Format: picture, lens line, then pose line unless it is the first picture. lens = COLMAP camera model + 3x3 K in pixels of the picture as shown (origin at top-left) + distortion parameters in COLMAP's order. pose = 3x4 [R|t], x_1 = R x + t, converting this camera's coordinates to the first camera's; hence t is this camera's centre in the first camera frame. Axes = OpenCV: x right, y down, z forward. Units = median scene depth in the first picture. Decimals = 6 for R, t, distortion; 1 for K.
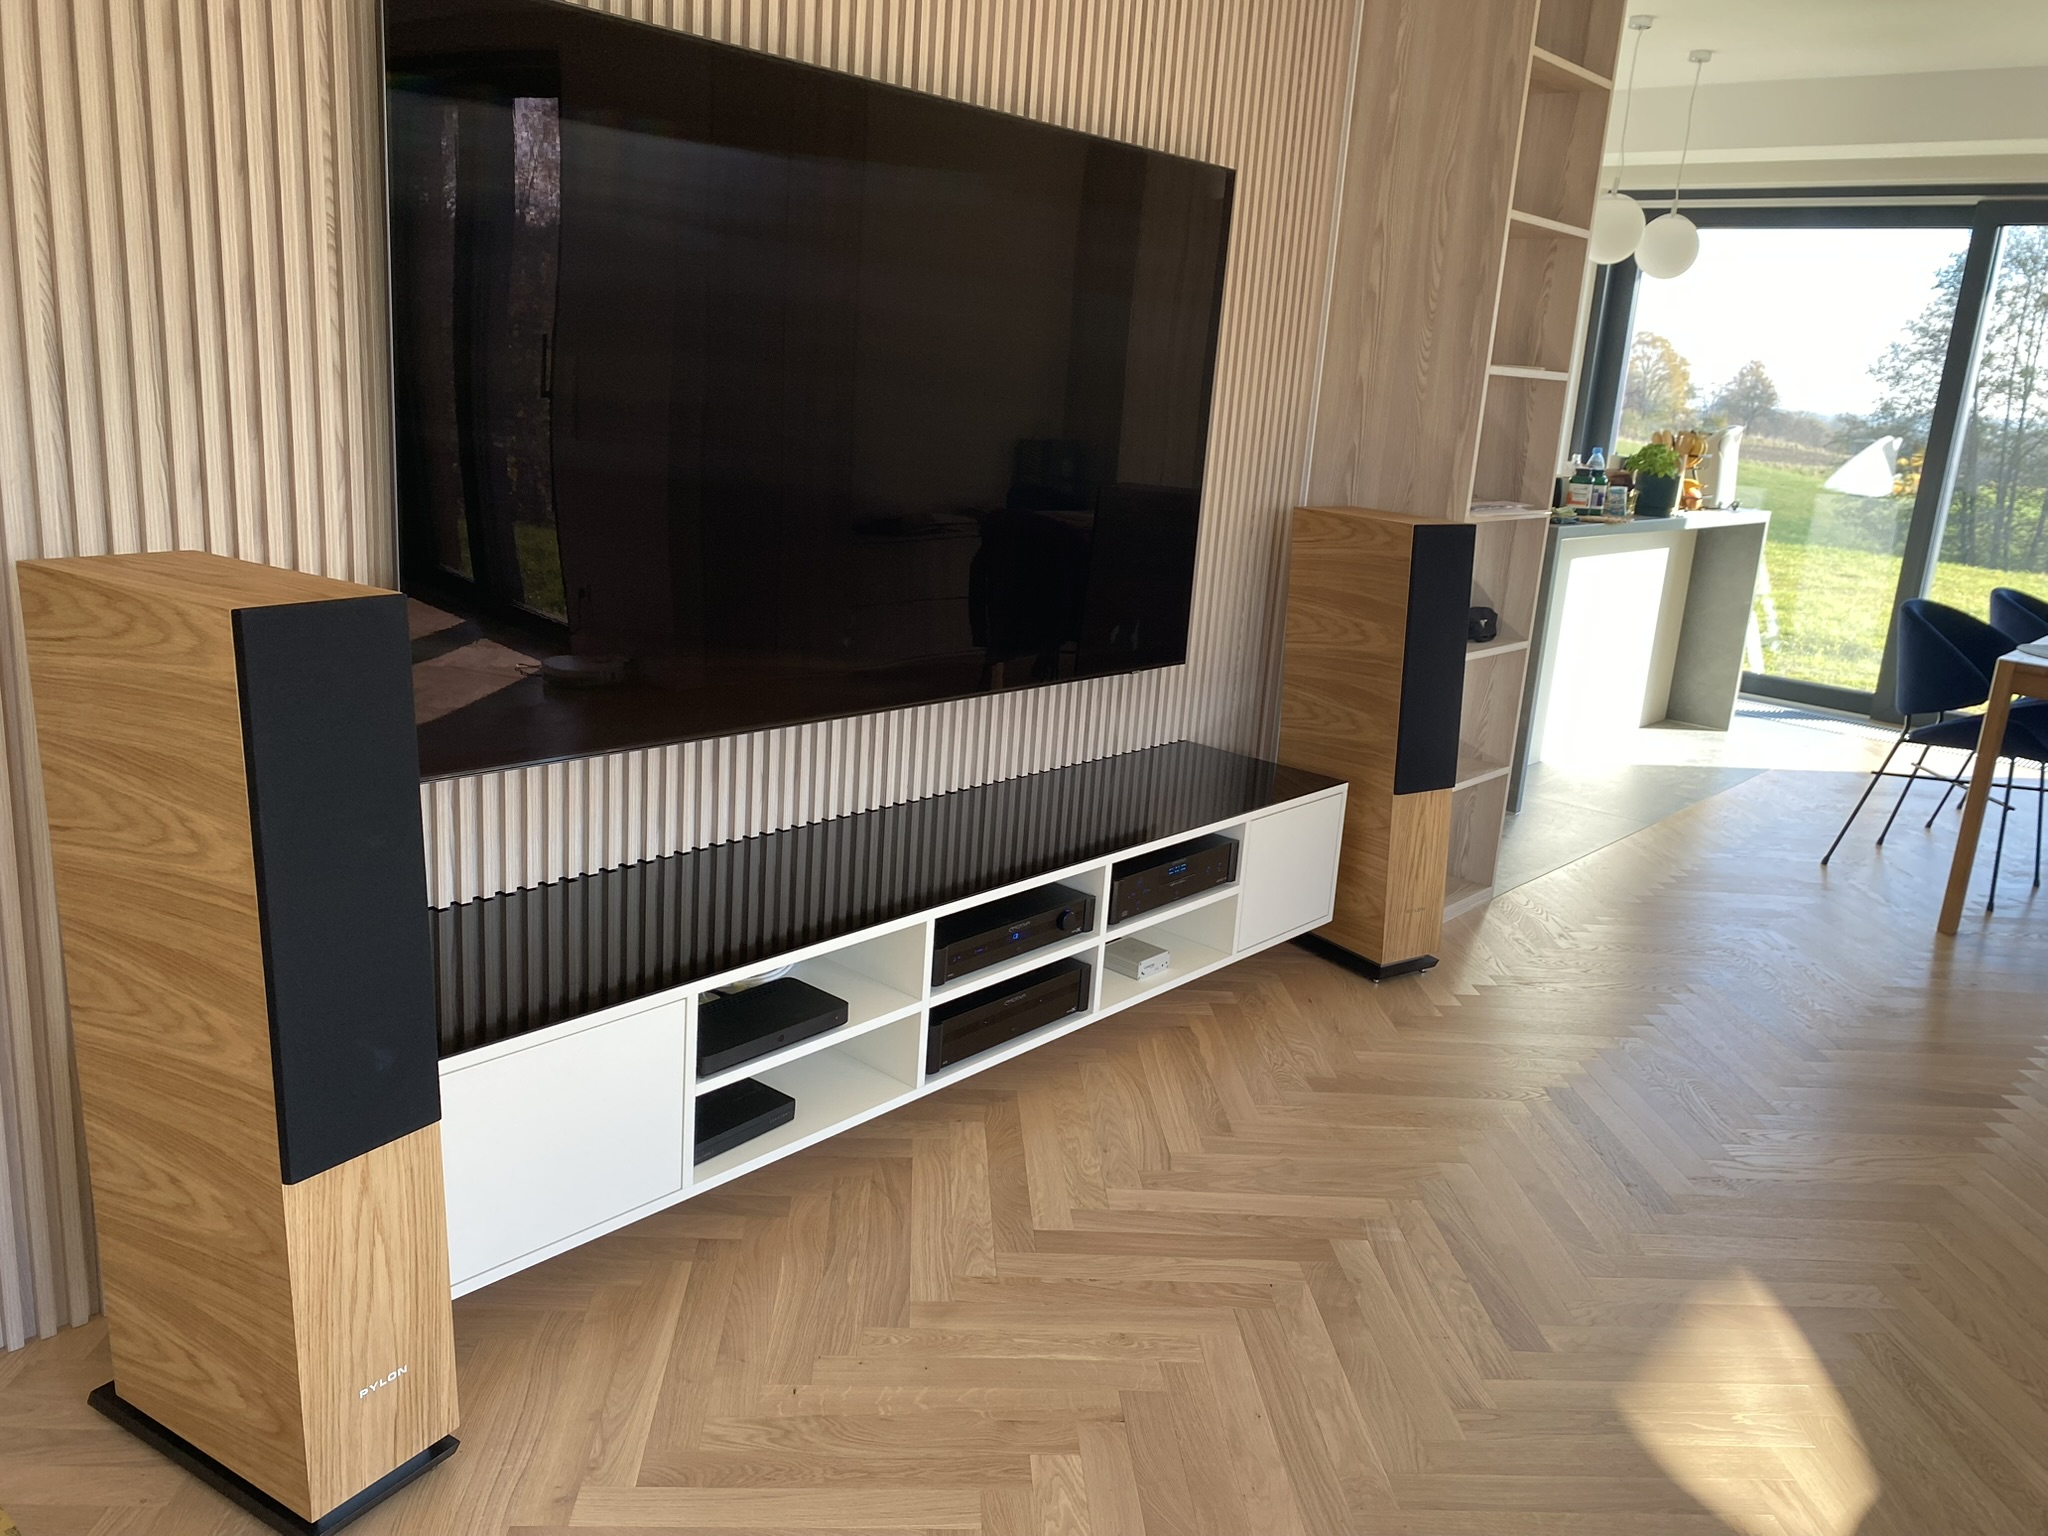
lens RADIAL K [[1577.0, 0, 1017.0], [0, 1577.0, 764.1], [0, 0, 1]] dist [0.018220, -0.002685]
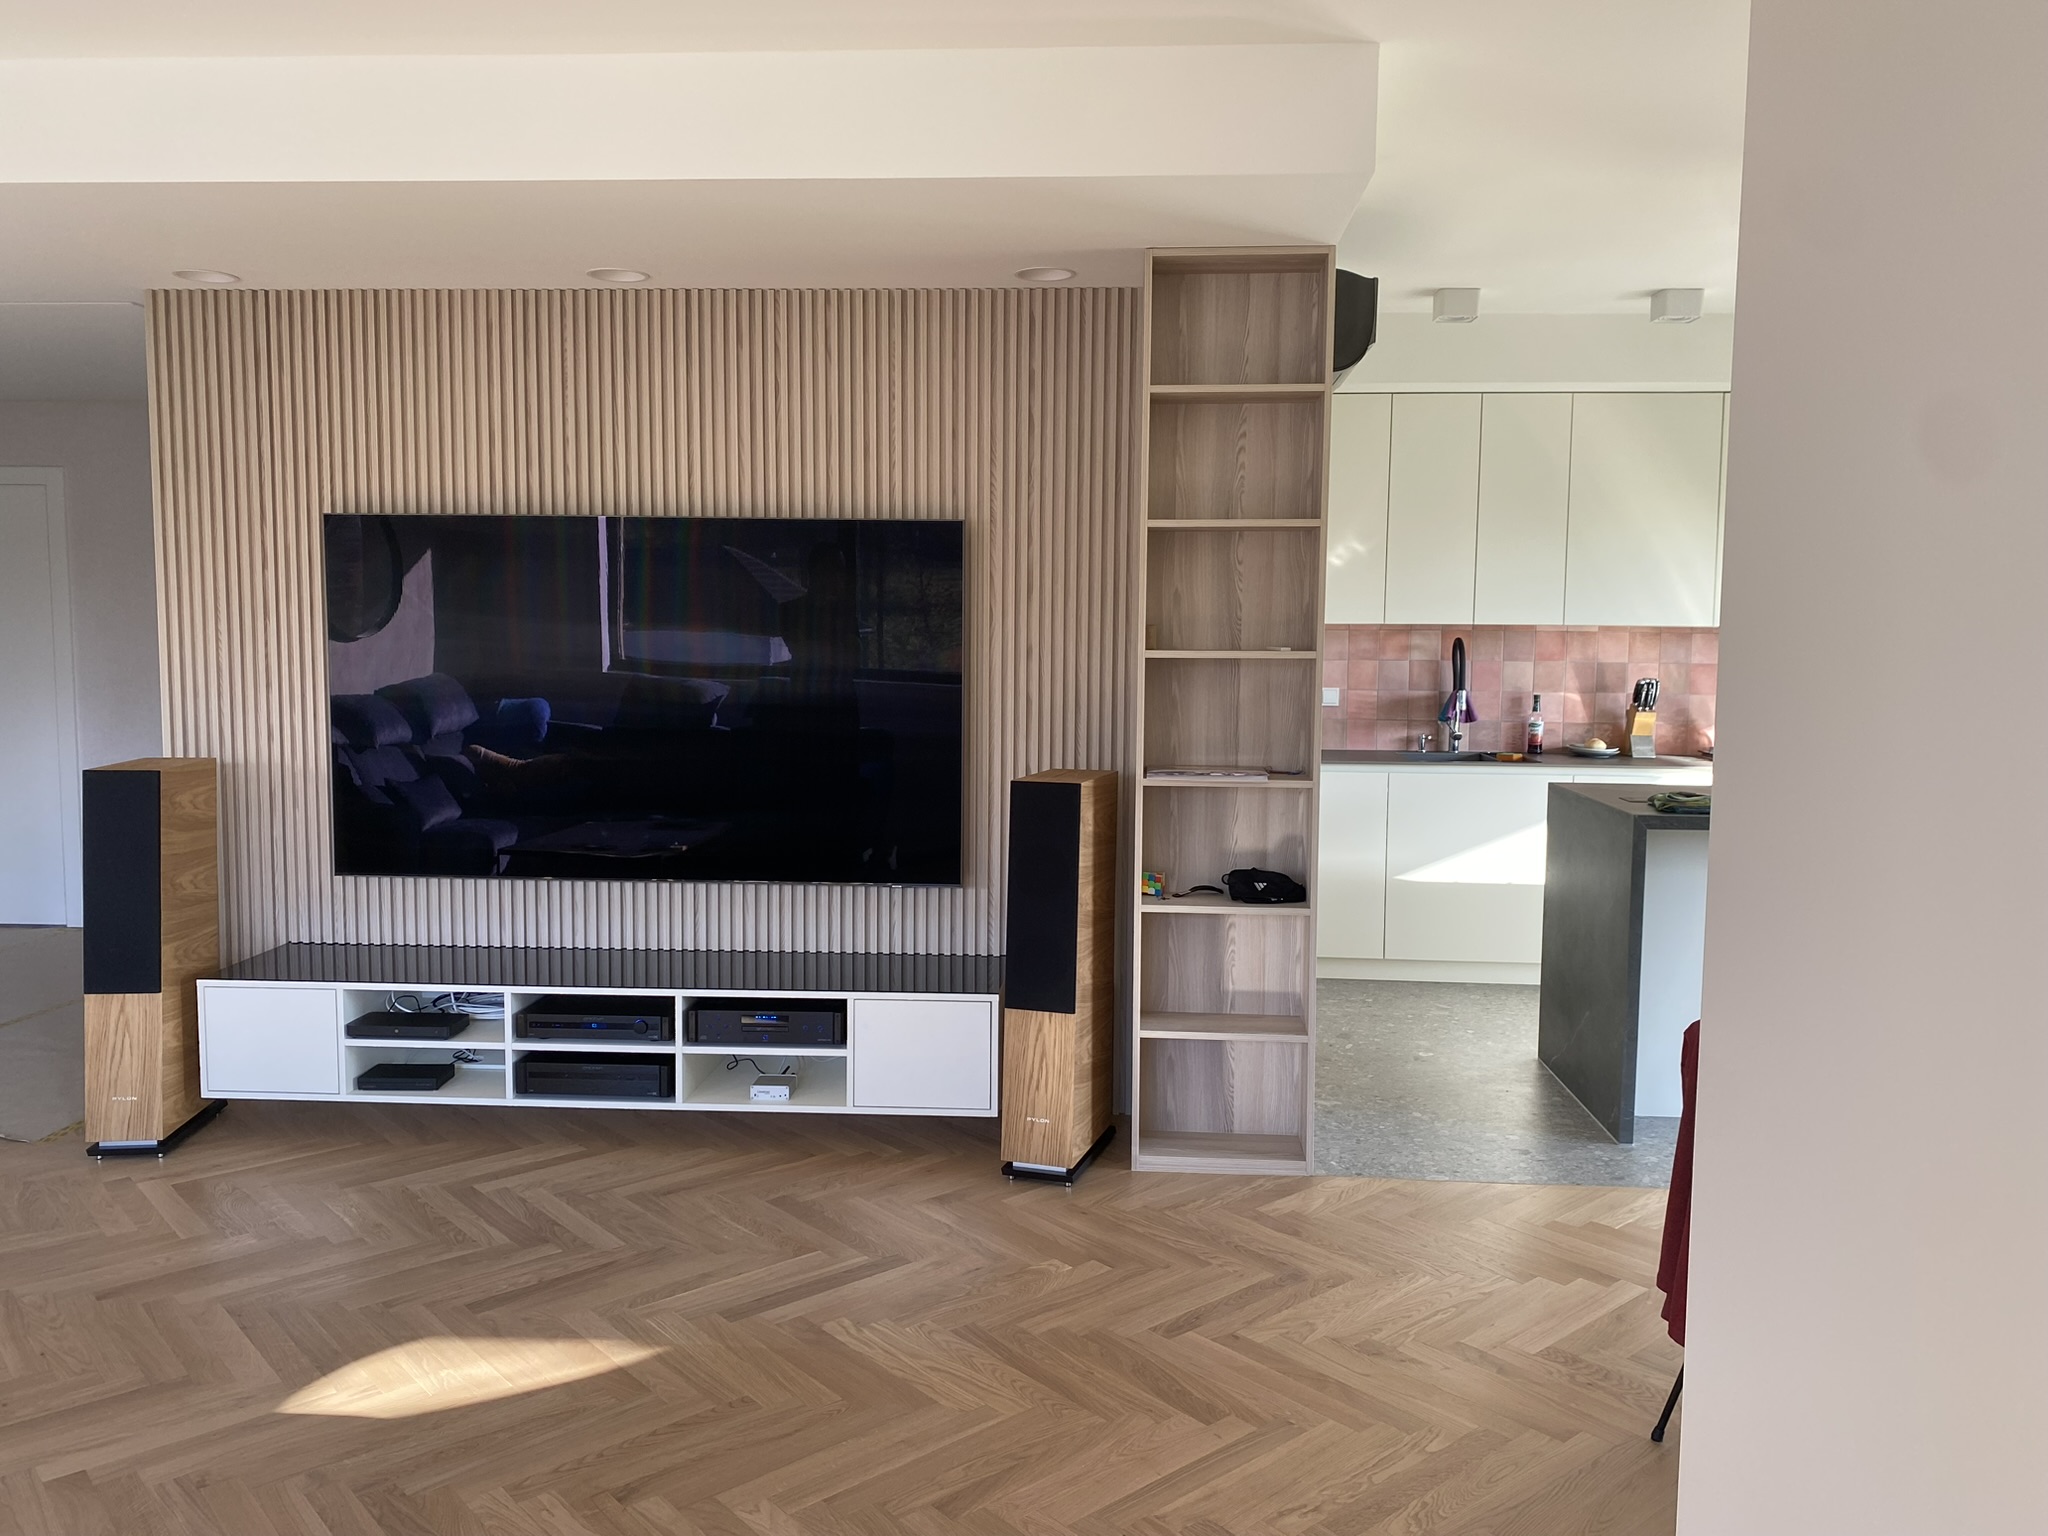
lens RADIAL K [[1596.9, 0, 1025.5], [0, 1596.9, 754.0], [0, 0, 1]] dist [0.056423, -0.085003]
pose [[0.600725, 0.011565, -0.799372, 1.470780], [-0.162968, 0.980672, -0.108282, -0.049386], [0.782669, 0.195319, 0.590998, 0.332679]]
